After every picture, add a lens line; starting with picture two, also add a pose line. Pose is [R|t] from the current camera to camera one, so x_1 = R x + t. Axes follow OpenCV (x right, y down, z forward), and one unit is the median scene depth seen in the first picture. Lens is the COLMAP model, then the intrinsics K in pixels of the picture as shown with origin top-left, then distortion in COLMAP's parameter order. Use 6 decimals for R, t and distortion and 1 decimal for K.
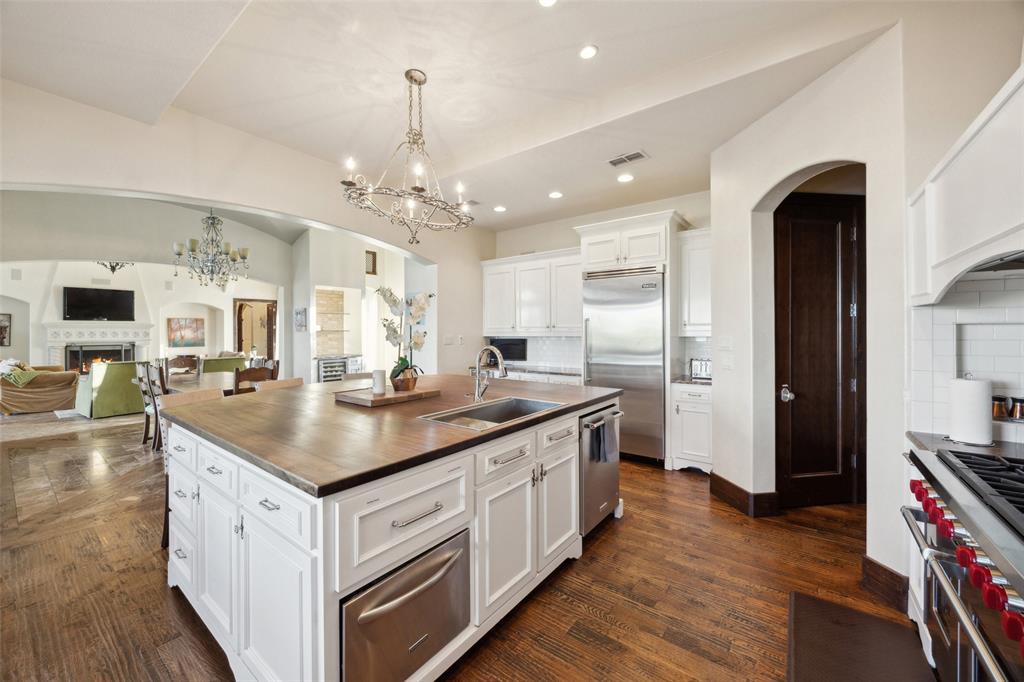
lens RADIAL K [[385.7, 0, 510.4], [0, 385.7, 332.3], [0, 0, 1]] dist [-0.000133, 0.000009]
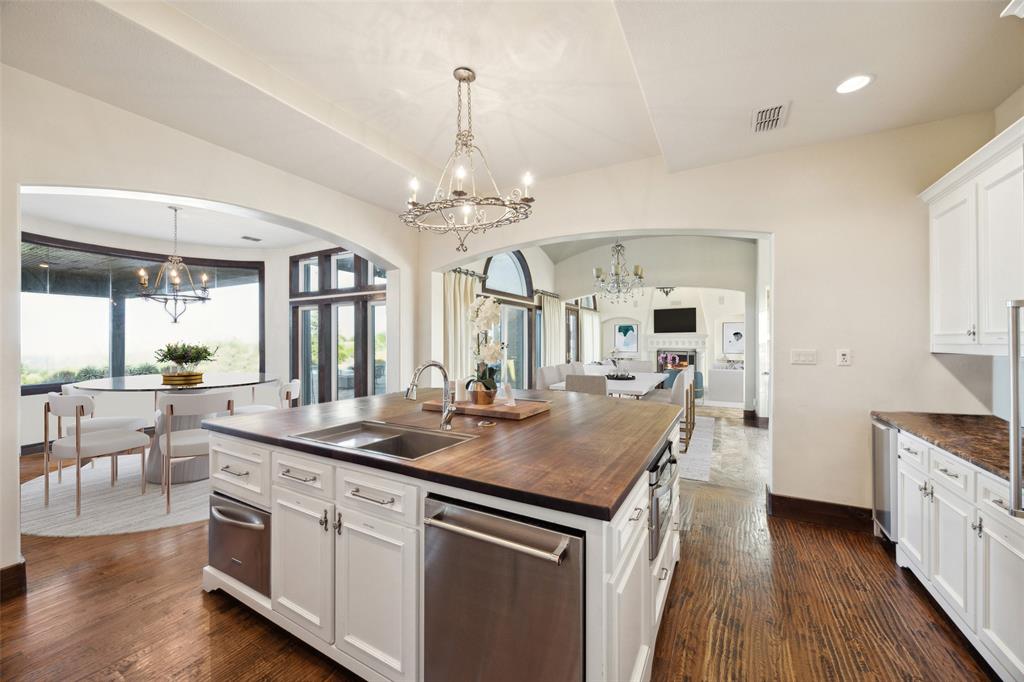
lens RADIAL K [[390.7, 0, 512.0], [0, 390.7, 341.0], [0, 0, 1]] dist [-0.000332, -0.000026]
pose [[0.145117, 0.001243, -0.989414, 0.716450], [-0.001918, 0.999998, 0.000975, -0.007125], [0.989413, 0.001756, 0.145119, 0.961634]]
